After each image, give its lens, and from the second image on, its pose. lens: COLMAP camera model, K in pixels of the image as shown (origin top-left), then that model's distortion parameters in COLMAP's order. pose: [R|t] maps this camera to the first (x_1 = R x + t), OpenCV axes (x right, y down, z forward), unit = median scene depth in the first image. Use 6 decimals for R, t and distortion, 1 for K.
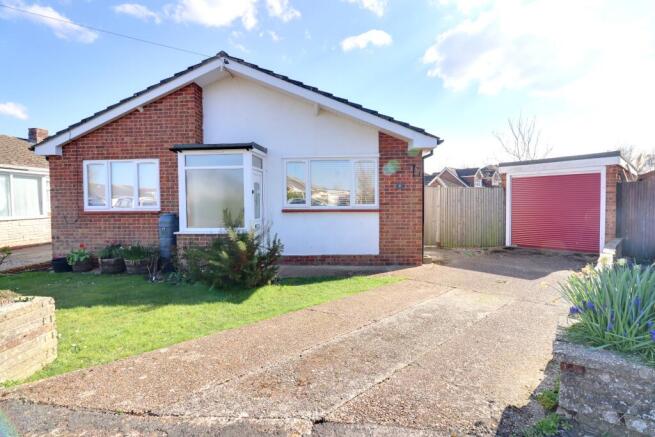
lens RADIAL K [[303.6, 0, 333.9], [0, 303.6, 213.8], [0, 0, 1]] dist [-0.002845, -0.001421]
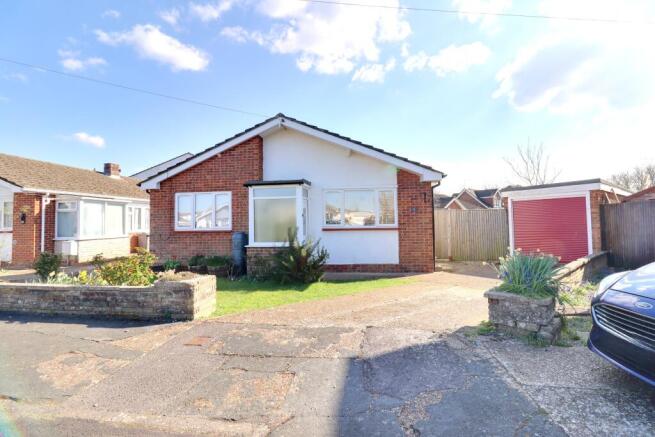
lens RADIAL K [[303.6, 0, 333.9], [0, 303.6, 213.8], [0, 0, 1]] dist [-0.002845, -0.001421]
pose [[0.997877, -0.009002, -0.064501, -0.038809], [0.004406, 0.997463, -0.071055, 0.015563], [0.064977, 0.070620, 0.995385, -0.297457]]
